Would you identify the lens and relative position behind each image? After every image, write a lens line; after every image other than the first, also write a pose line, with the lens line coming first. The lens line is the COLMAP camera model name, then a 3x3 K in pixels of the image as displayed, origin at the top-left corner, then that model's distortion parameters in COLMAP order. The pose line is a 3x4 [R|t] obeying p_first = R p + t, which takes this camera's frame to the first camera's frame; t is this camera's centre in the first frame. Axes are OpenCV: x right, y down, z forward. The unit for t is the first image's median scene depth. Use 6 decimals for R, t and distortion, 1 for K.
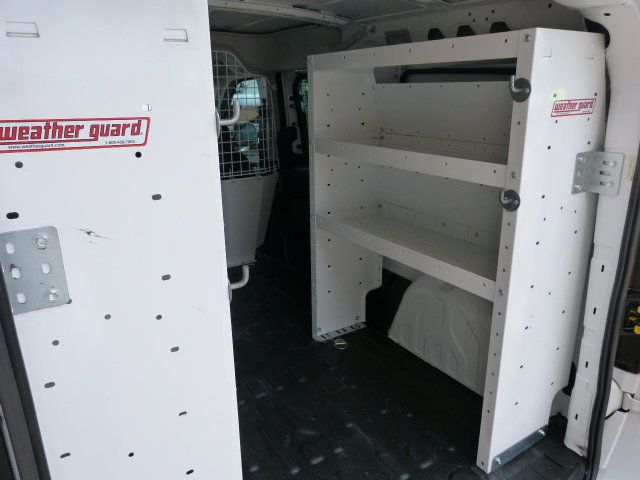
lens RADIAL K [[477.7, 0, 317.6], [0, 477.7, 240.1], [0, 0, 1]] dist [-0.030417, 0.022326]
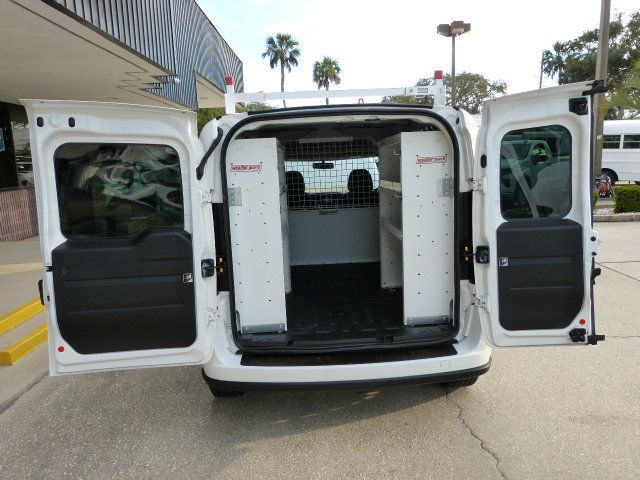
lens RADIAL K [[477.7, 0, 318.5], [0, 477.7, 242.3], [0, 0, 1]] dist [-0.030417, 0.022326]
pose [[0.859196, 0.056183, -0.508553, 1.453408], [-0.123322, 0.987389, -0.099269, 0.502632], [0.496562, 0.148008, 0.855289, -1.472088]]
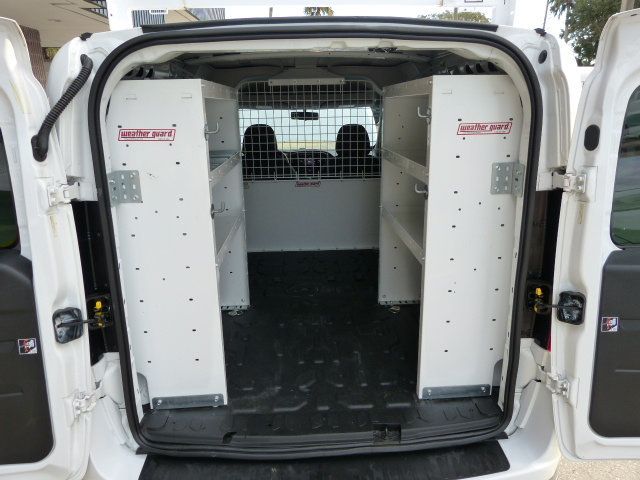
lens RADIAL K [[477.7, 0, 317.8], [0, 477.7, 240.6], [0, 0, 1]] dist [-0.030417, 0.022326]
pose [[0.868648, 0.133747, -0.477035, 0.906257], [-0.145250, 0.989311, 0.012883, 0.099167], [0.473659, 0.058099, 0.878790, -0.451079]]
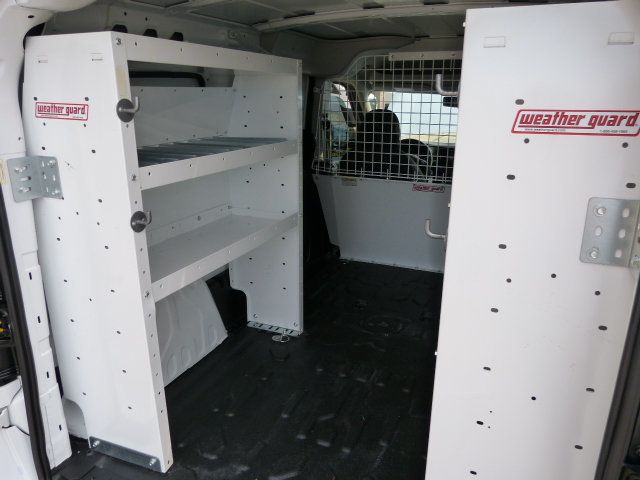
lens RADIAL K [[477.7, 0, 318.7], [0, 477.7, 239.6], [0, 0, 1]] dist [-0.030417, 0.022326]
pose [[0.565999, 0.253537, -0.784452, 0.976835], [-0.260135, 0.957848, 0.121886, -0.129983], [0.782288, 0.135076, 0.608095, 0.403811]]
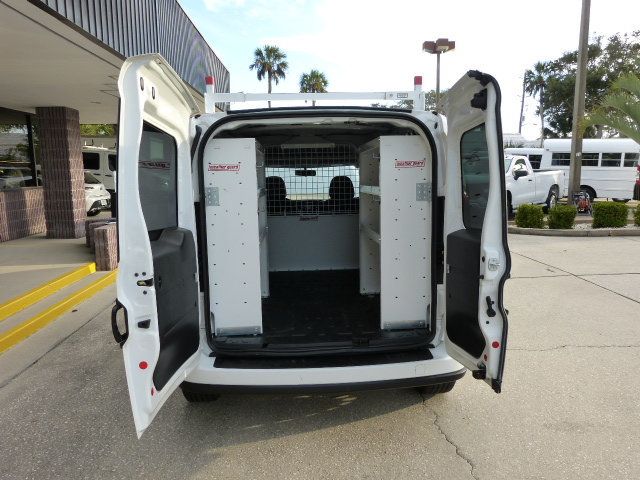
lens RADIAL K [[477.7, 0, 318.3], [0, 477.7, 241.1], [0, 0, 1]] dist [-0.030417, 0.022326]
pose [[0.874166, 0.057620, -0.482198, 1.481567], [-0.137136, 0.981813, -0.131289, 0.553367], [0.465863, 0.180895, 0.866169, -1.427449]]
